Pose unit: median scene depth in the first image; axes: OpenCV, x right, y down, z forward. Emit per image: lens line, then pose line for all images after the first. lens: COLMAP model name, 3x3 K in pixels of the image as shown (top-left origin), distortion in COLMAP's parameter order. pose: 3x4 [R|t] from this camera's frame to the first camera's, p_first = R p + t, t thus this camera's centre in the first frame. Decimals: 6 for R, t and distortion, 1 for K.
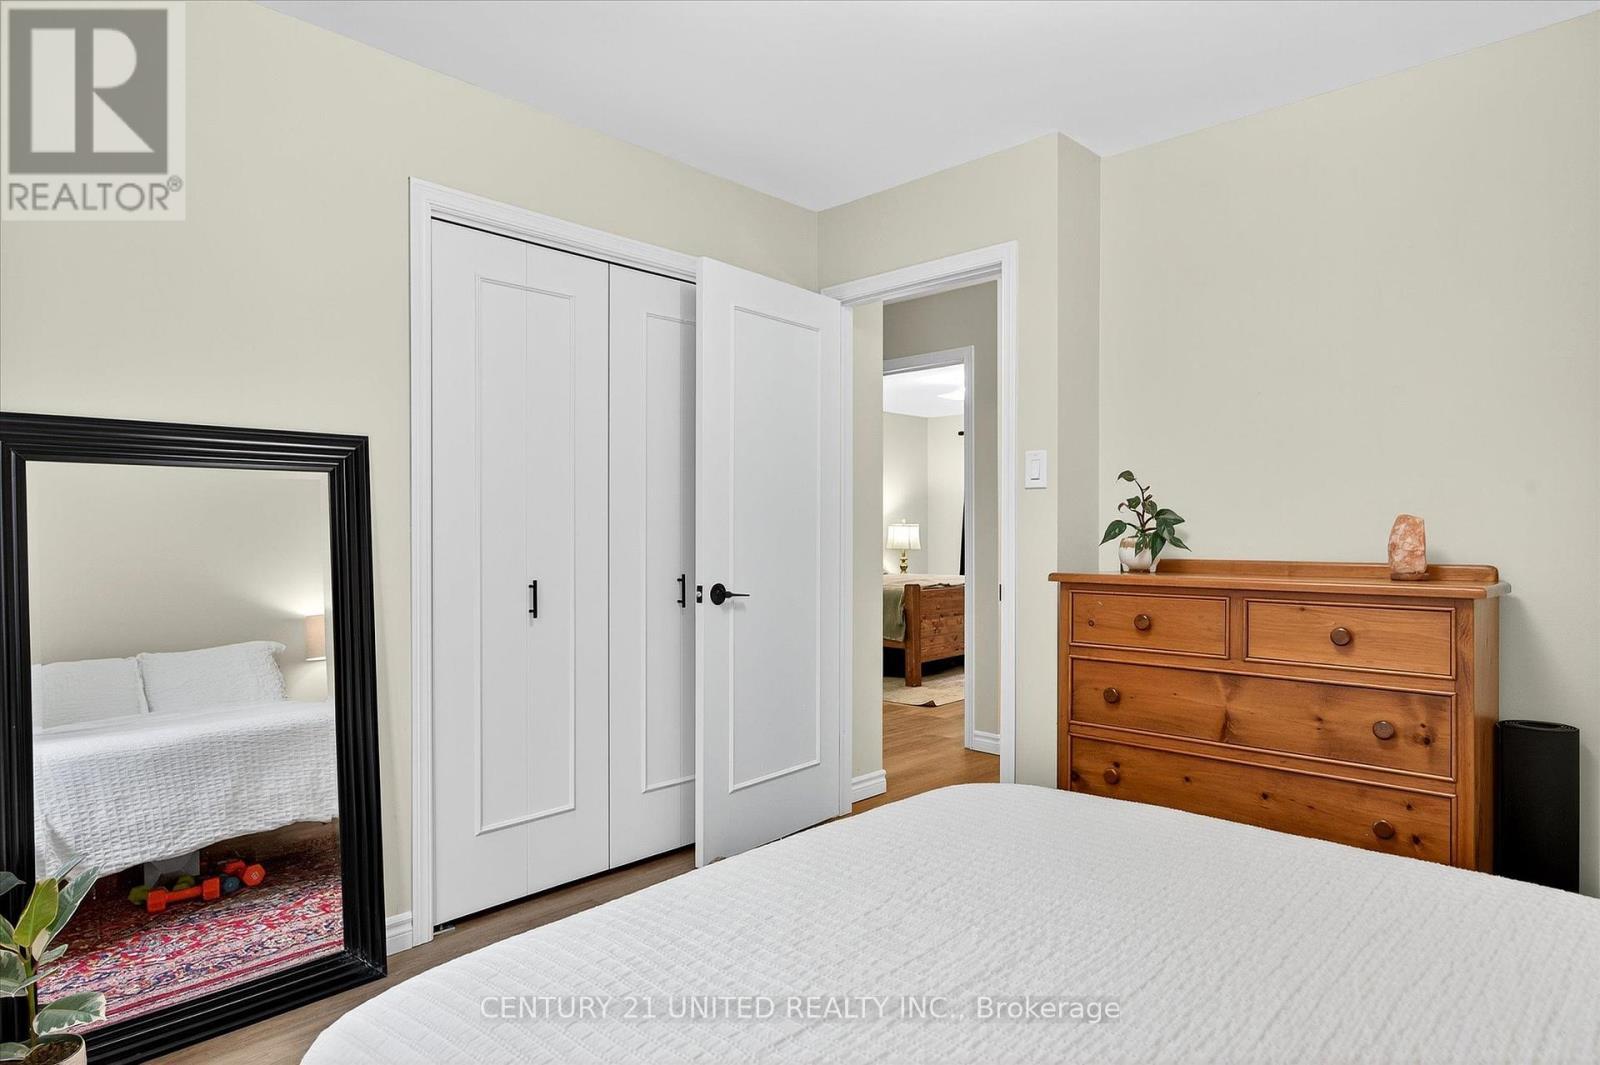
lens RADIAL K [[903.9, 0, 800.4], [0, 903.9, 537.9], [0, 0, 1]] dist [-0.014874, 0.008318]
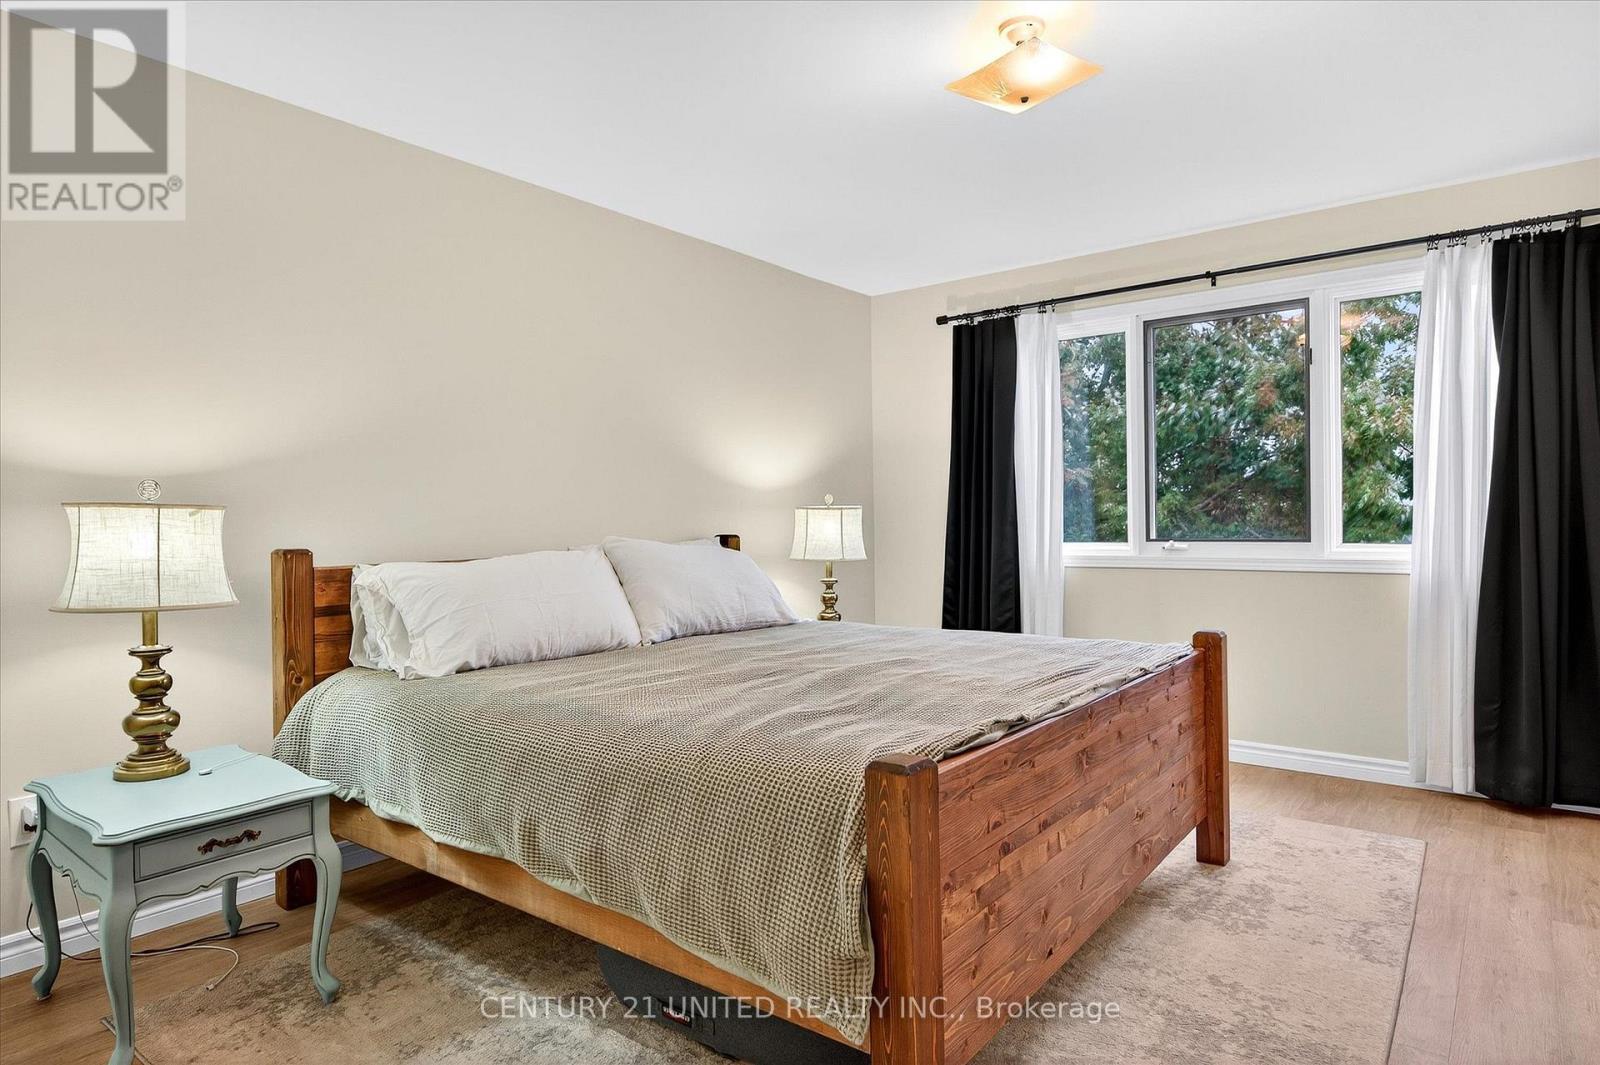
lens RADIAL K [[903.9, 0, 799.7], [0, 903.9, 536.4], [0, 0, 1]] dist [-0.014874, 0.008318]
pose [[0.994586, -0.001161, 0.103910, 0.073696], [0.001005, 0.999998, 0.001562, -0.001002], [-0.103911, -0.001449, 0.994586, 0.757994]]
